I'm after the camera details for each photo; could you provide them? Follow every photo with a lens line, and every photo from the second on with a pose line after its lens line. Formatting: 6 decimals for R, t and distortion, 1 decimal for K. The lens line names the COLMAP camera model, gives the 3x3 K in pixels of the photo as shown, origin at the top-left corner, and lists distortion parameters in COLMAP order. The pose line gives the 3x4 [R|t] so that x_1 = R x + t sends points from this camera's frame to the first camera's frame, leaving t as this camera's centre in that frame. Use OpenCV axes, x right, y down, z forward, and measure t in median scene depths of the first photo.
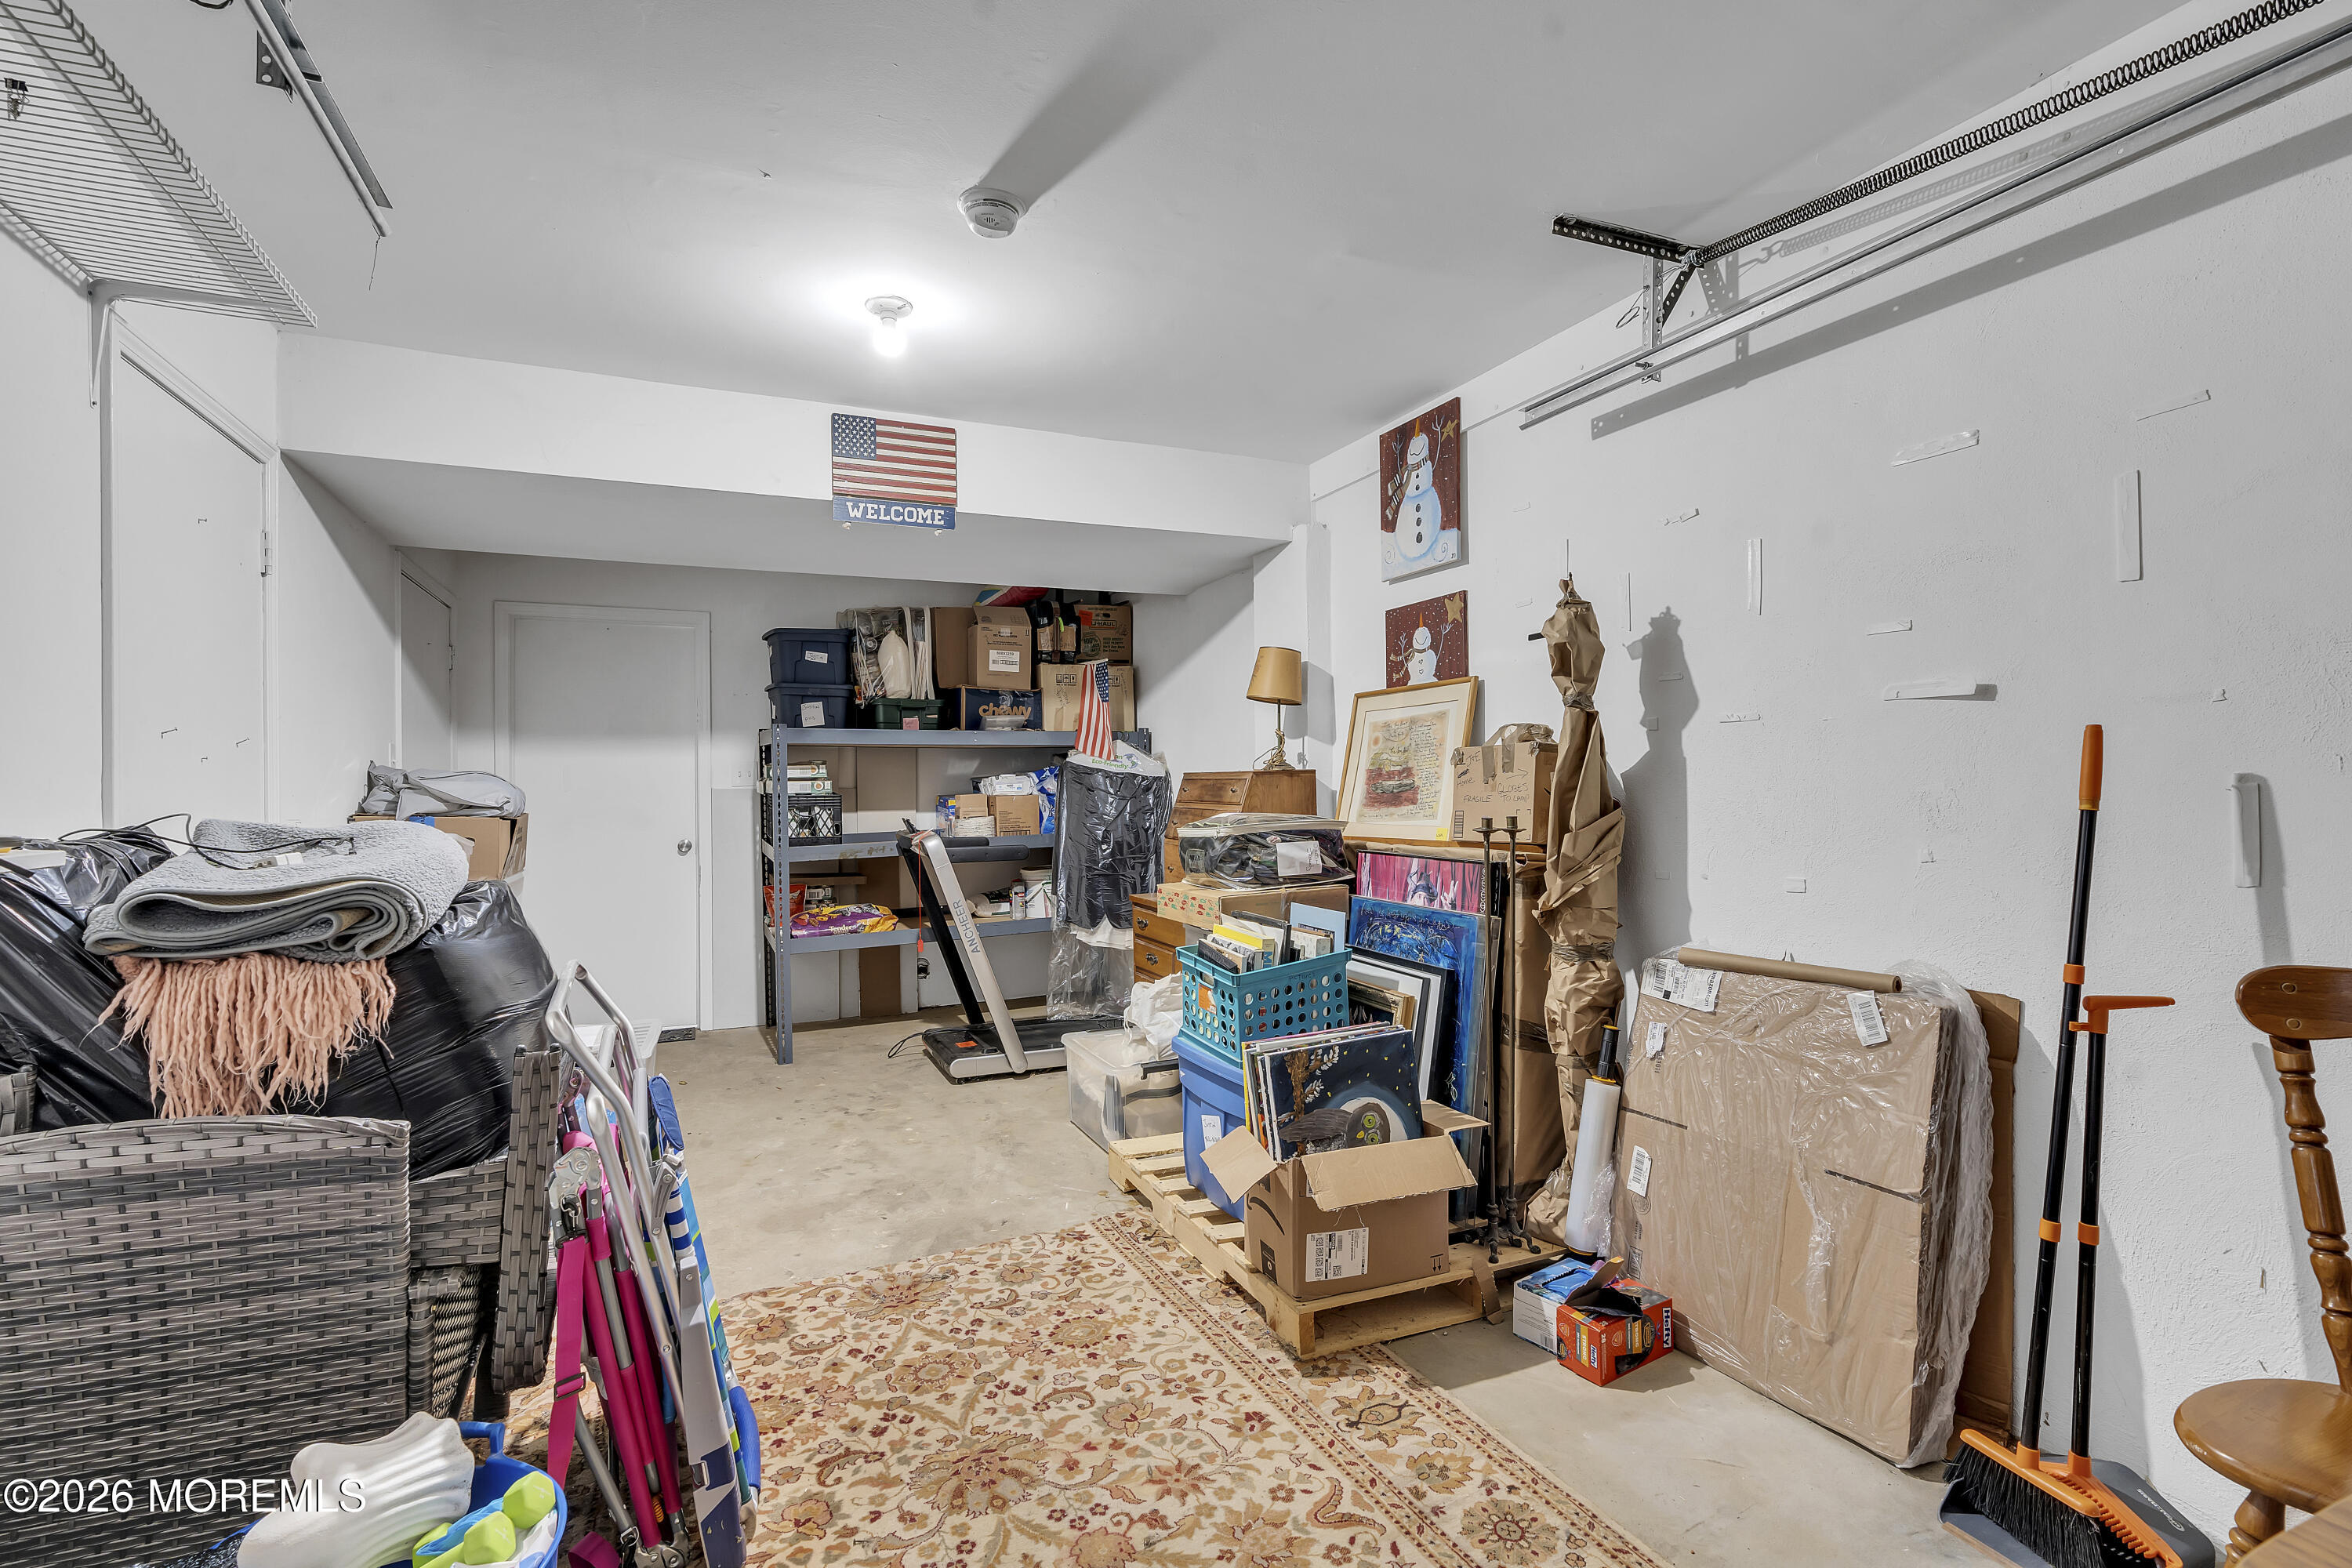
lens RADIAL K [[1057.6, 0, 1176.2], [0, 1057.6, 803.6], [0, 0, 1]] dist [-0.014245, 0.003833]
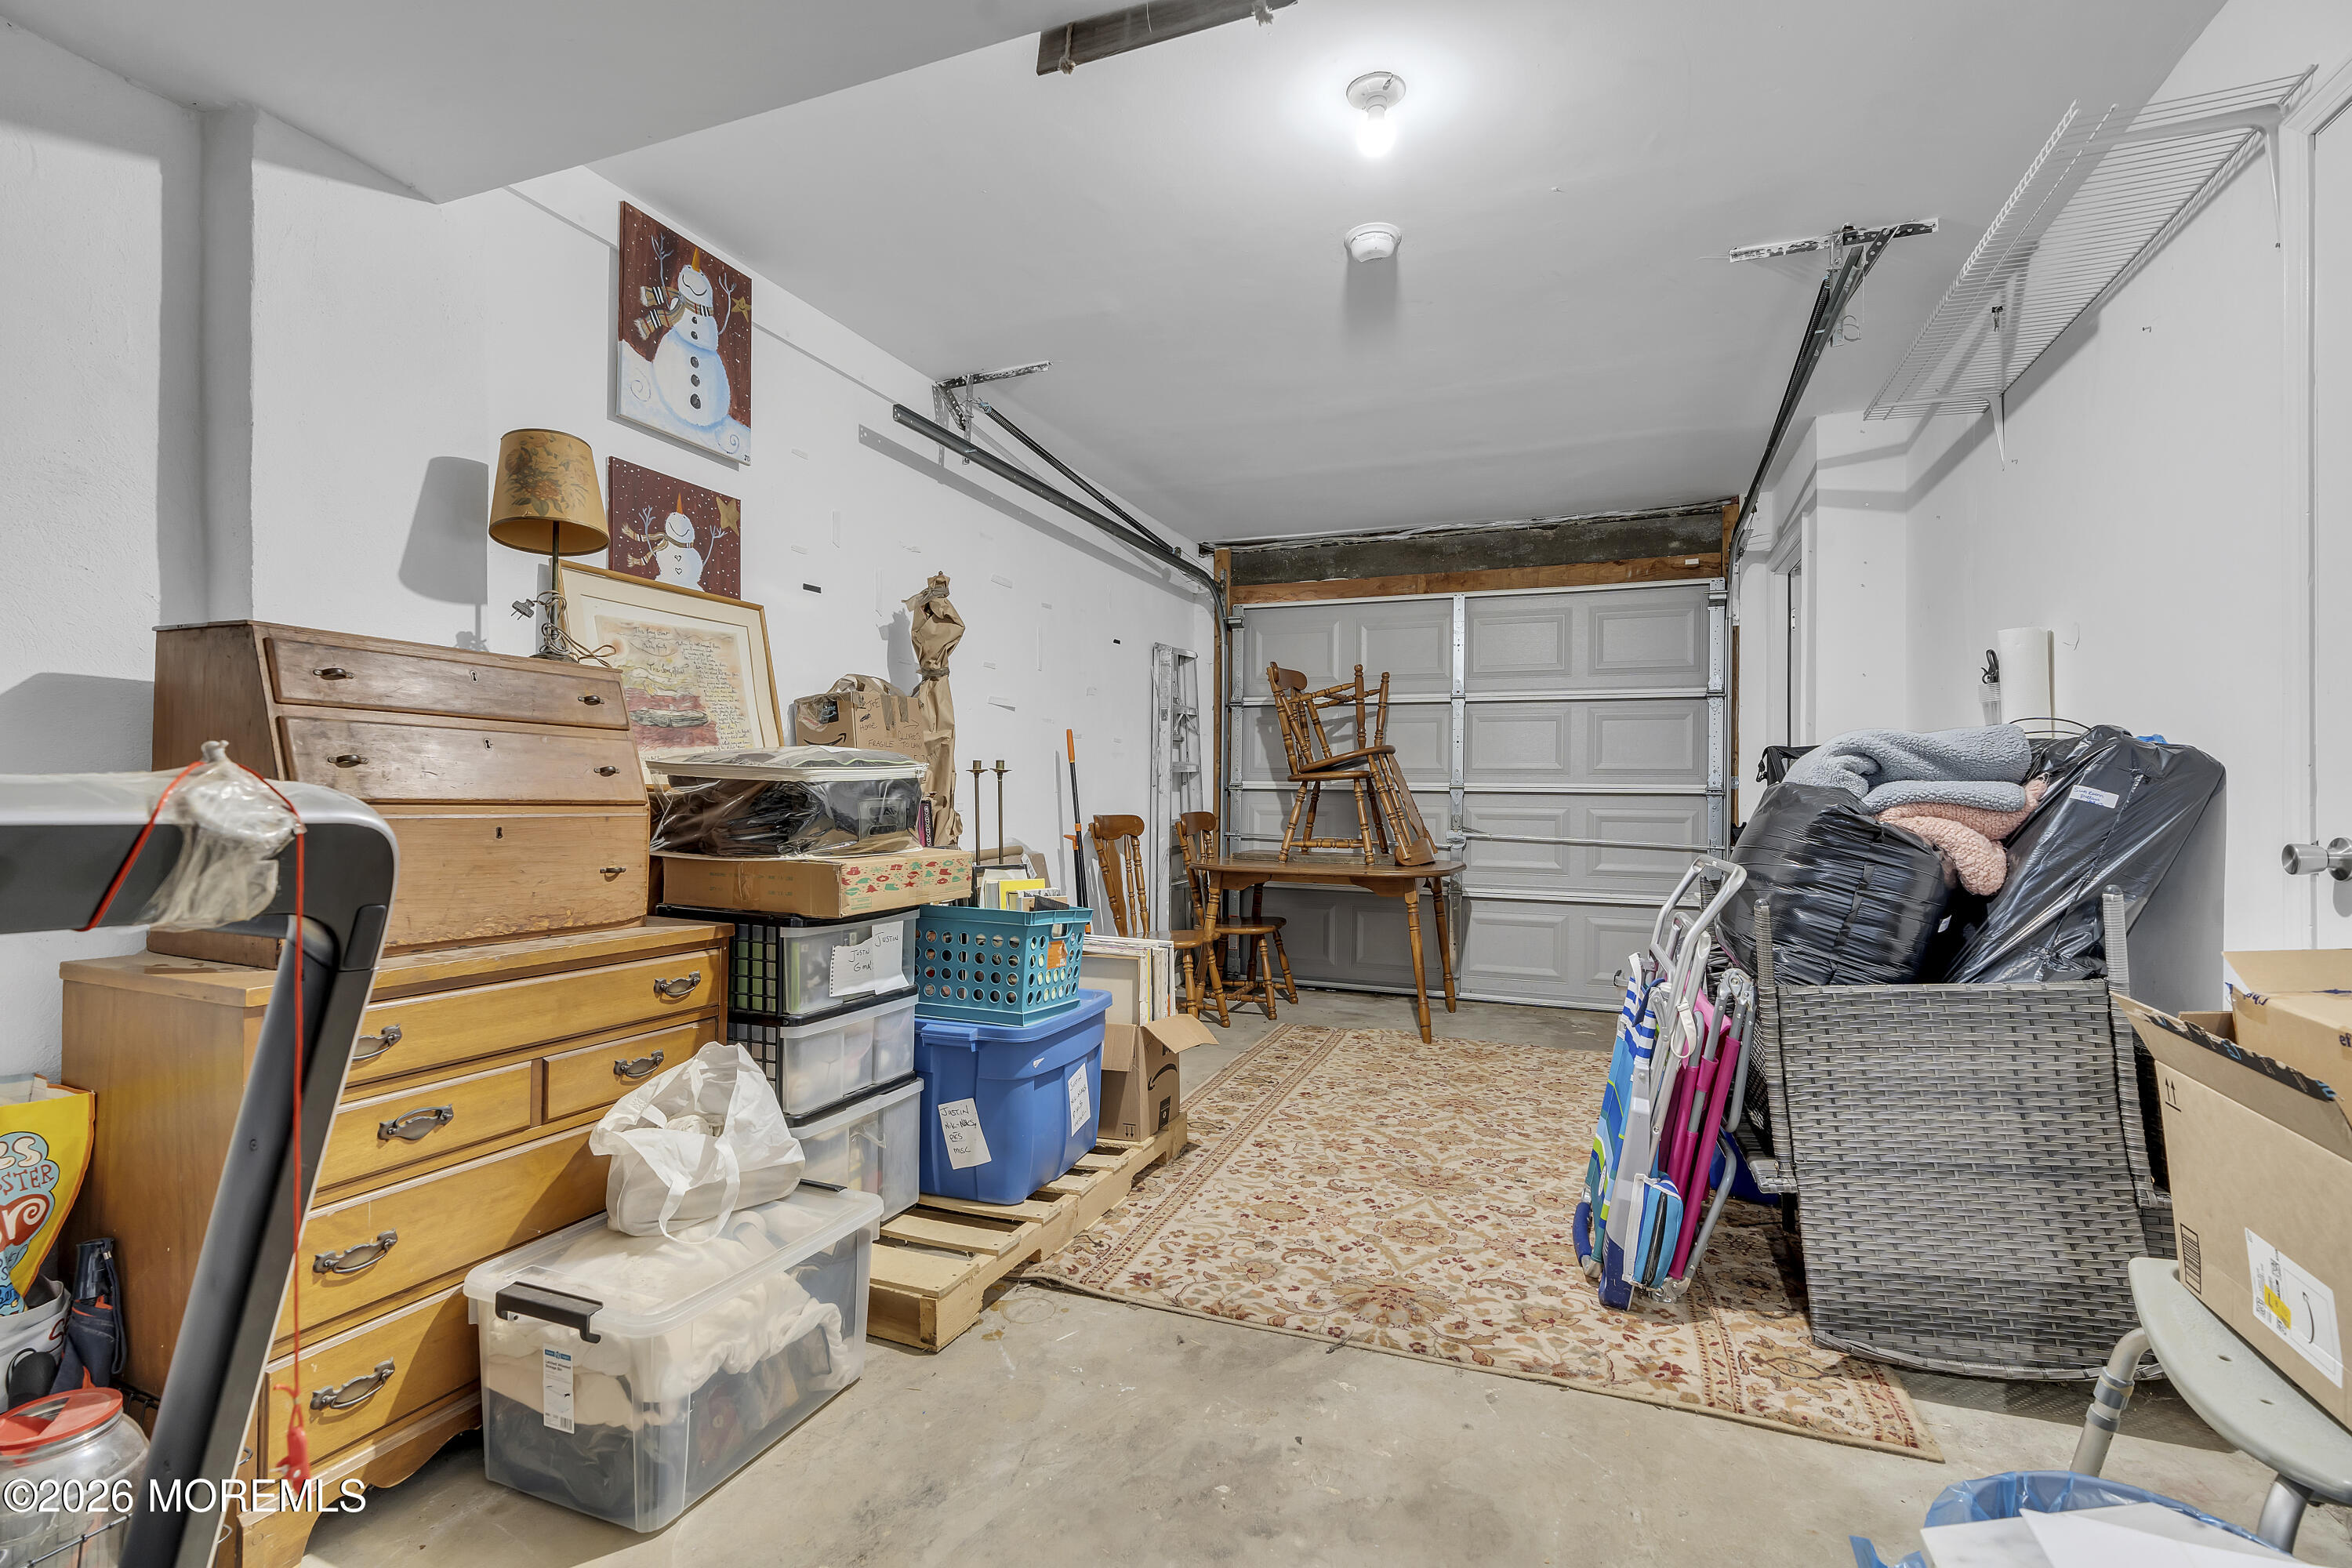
lens RADIAL K [[1057.6, 0, 1176.2], [0, 1057.6, 803.6], [0, 0, 1]] dist [-0.014245, 0.003833]
pose [[-0.686277, 0.001876, 0.727338, -0.749368], [0.015162, 0.999816, 0.011727, 0.052860], [-0.727182, 0.019076, -0.686179, 1.666531]]
